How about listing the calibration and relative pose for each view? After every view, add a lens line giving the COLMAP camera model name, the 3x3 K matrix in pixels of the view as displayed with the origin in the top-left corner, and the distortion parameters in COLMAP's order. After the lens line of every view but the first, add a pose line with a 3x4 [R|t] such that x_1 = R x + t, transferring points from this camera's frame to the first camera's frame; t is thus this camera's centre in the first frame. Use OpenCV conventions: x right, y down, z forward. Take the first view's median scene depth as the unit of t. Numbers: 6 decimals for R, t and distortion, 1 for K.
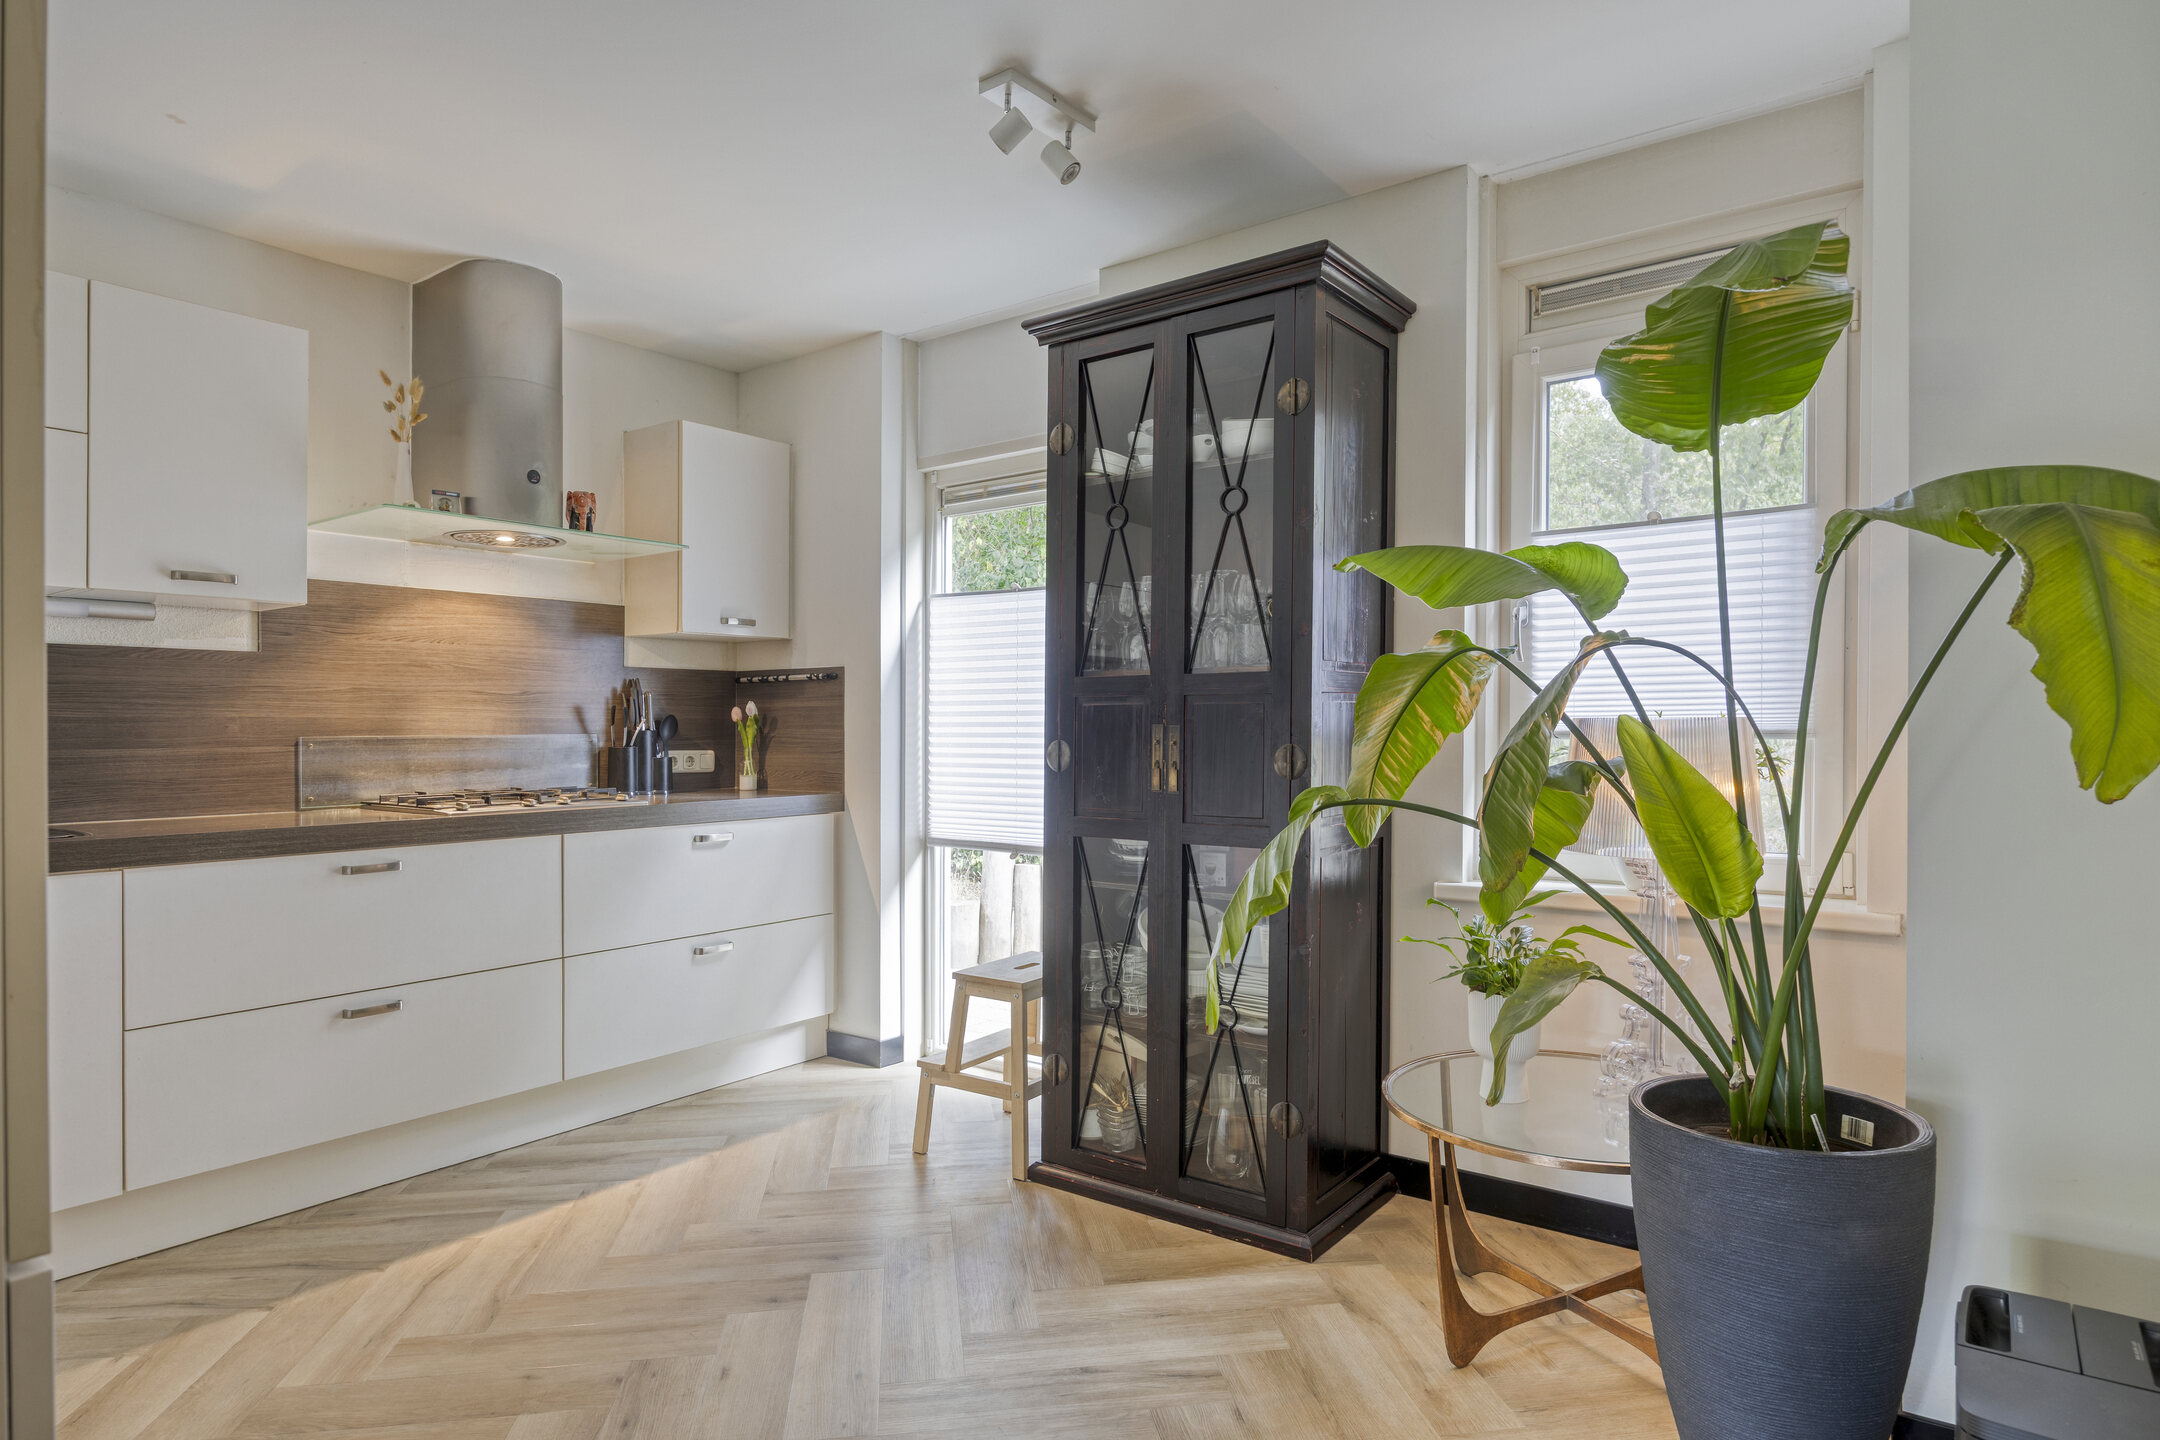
lens RADIAL K [[1175.8, 0, 1071.1], [0, 1175.8, 711.9], [0, 0, 1]] dist [-0.004993, 0.000102]
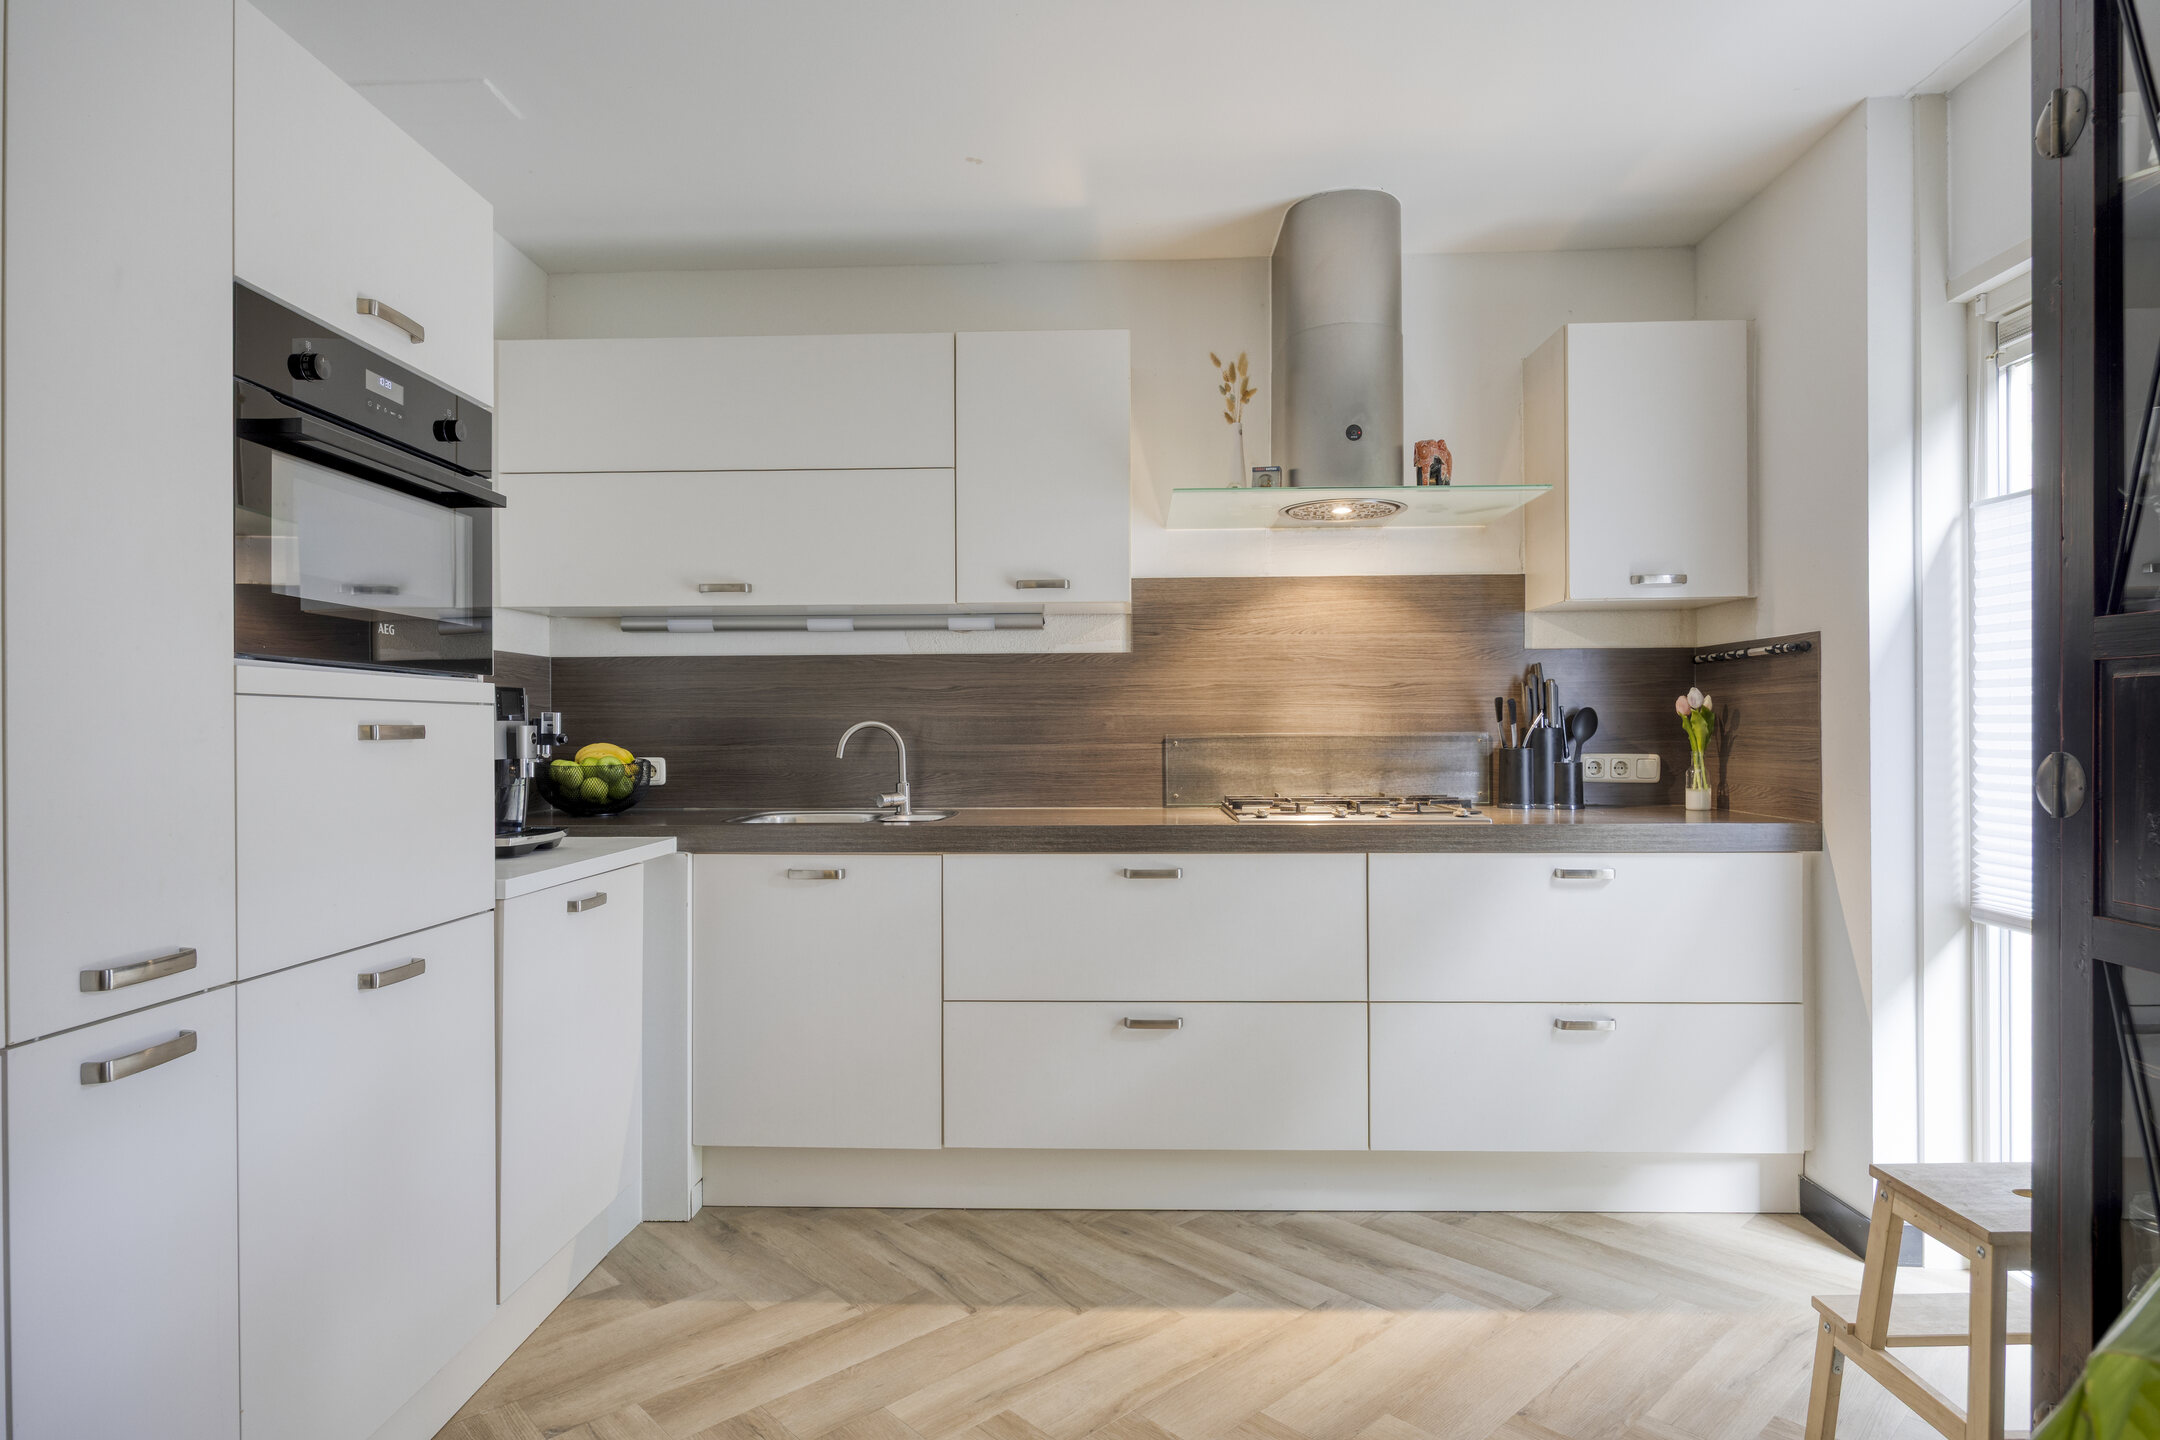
lens RADIAL K [[1175.8, 0, 1090.9], [0, 1175.8, 711.0], [0, 0, 1]] dist [-0.004993, 0.000102]
pose [[0.576531, -0.010486, -0.817008, 0.149897], [0.013106, 0.999908, -0.003585, 0.004247], [0.816970, -0.008640, 0.576615, 0.399479]]
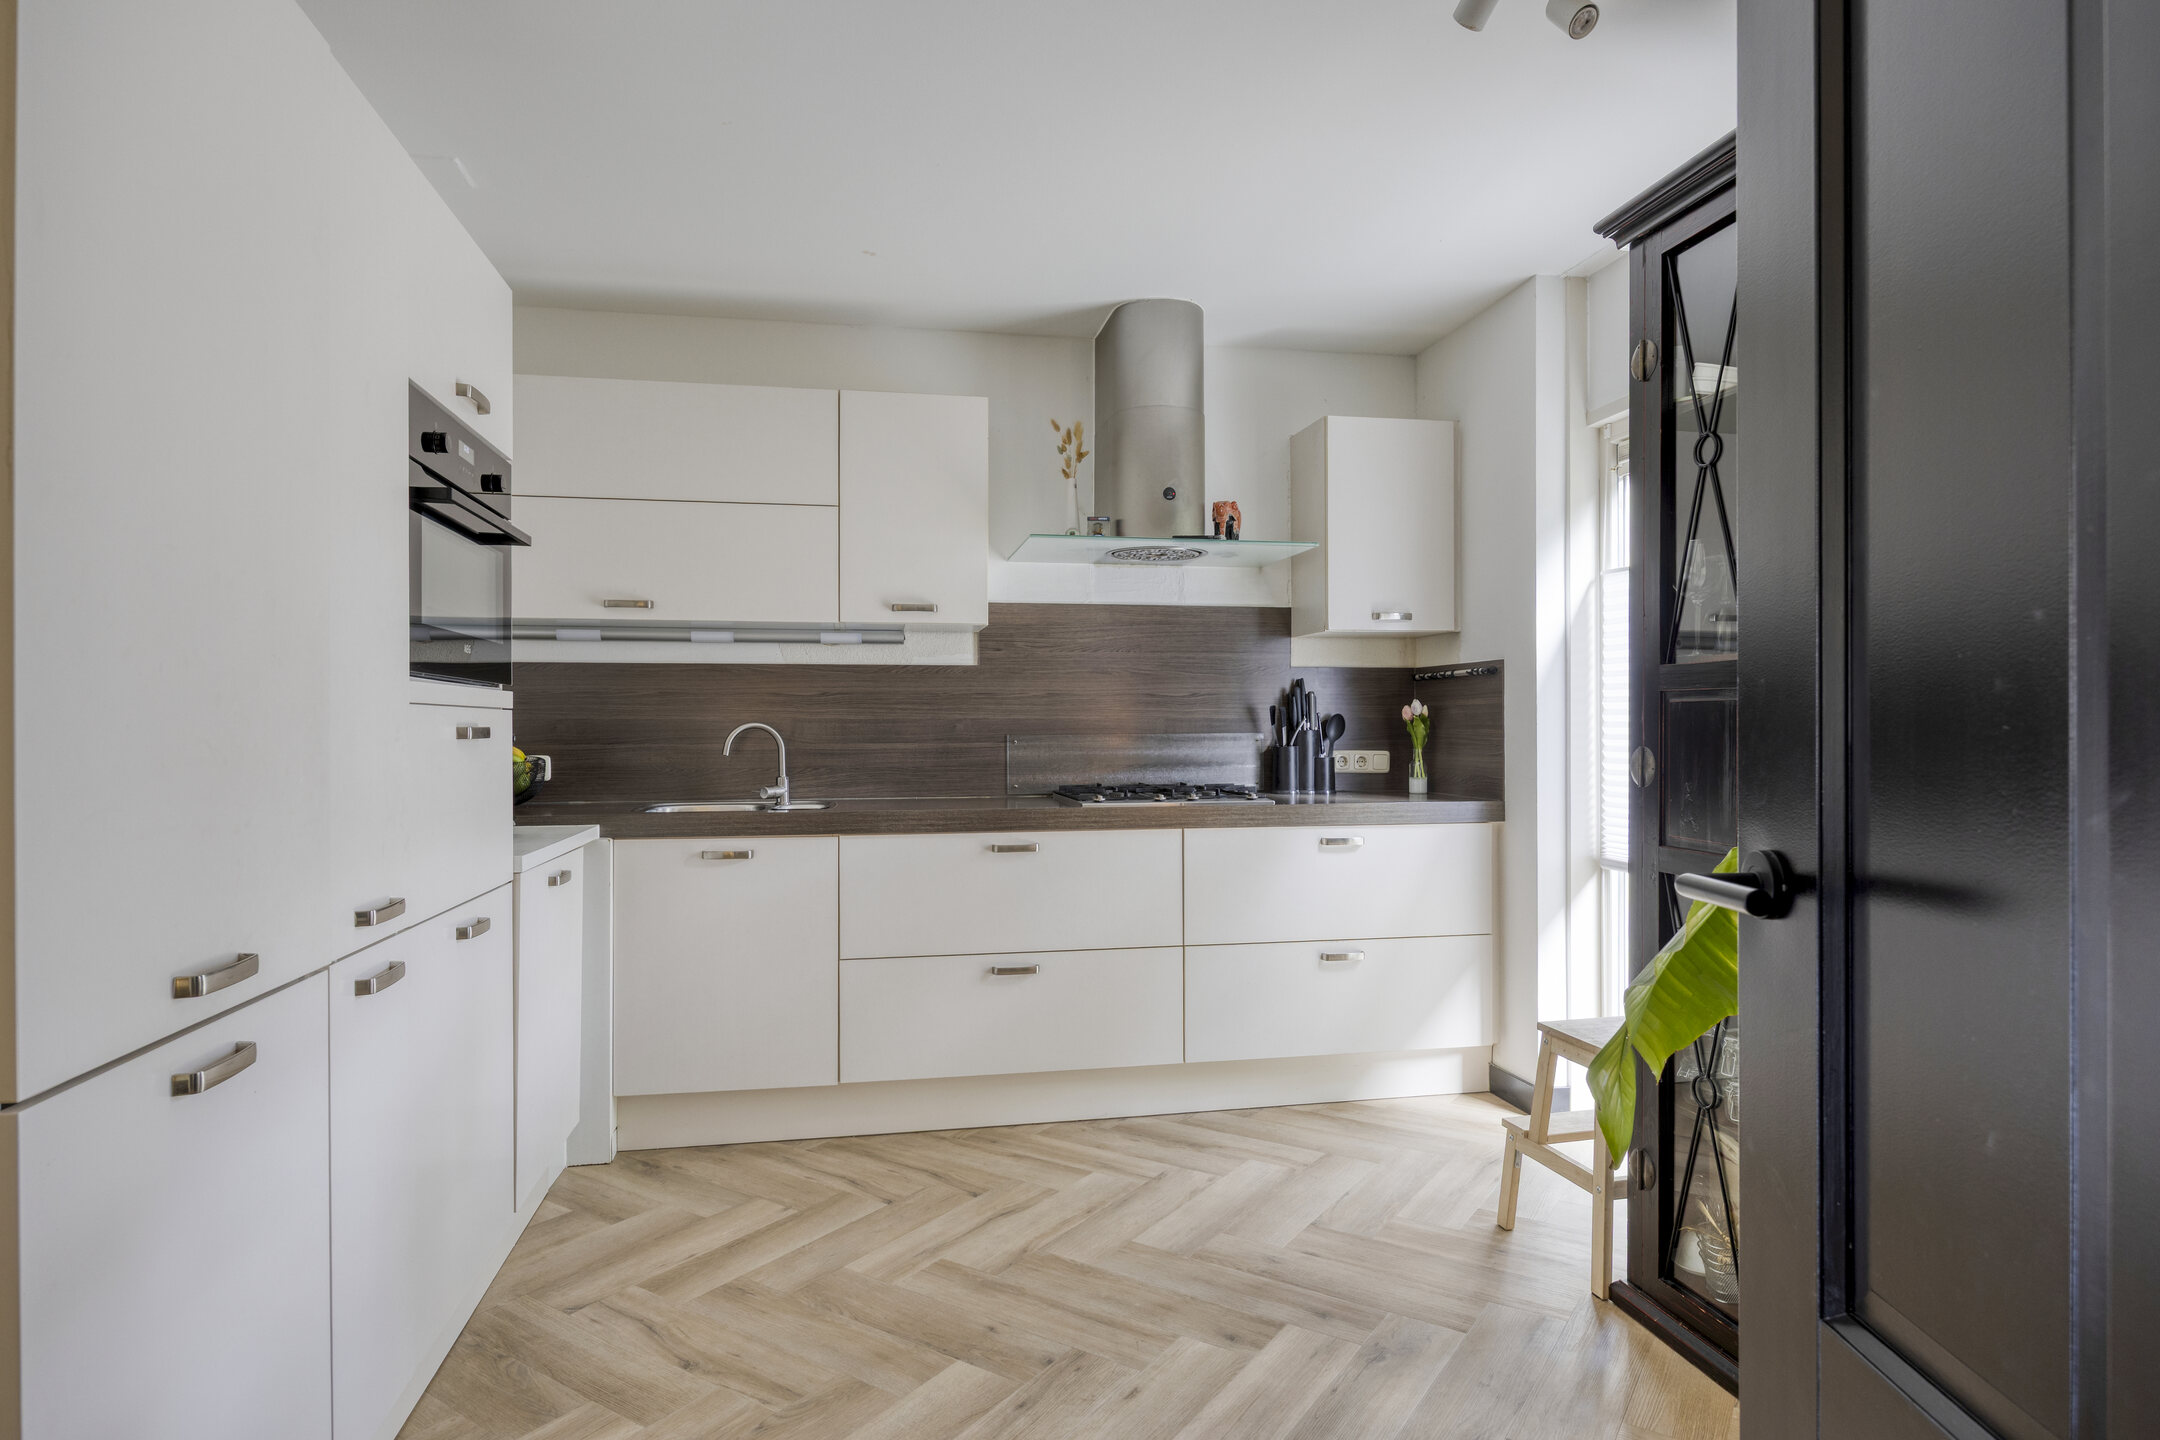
lens RADIAL K [[1175.8, 0, 1092.0], [0, 1175.8, 701.2], [0, 0, 1]] dist [-0.004993, 0.000102]
pose [[0.746067, -0.012029, -0.665763, 0.232983], [0.007892, 0.999926, -0.009222, -0.001405], [0.665825, 0.001626, 0.746107, 0.174309]]
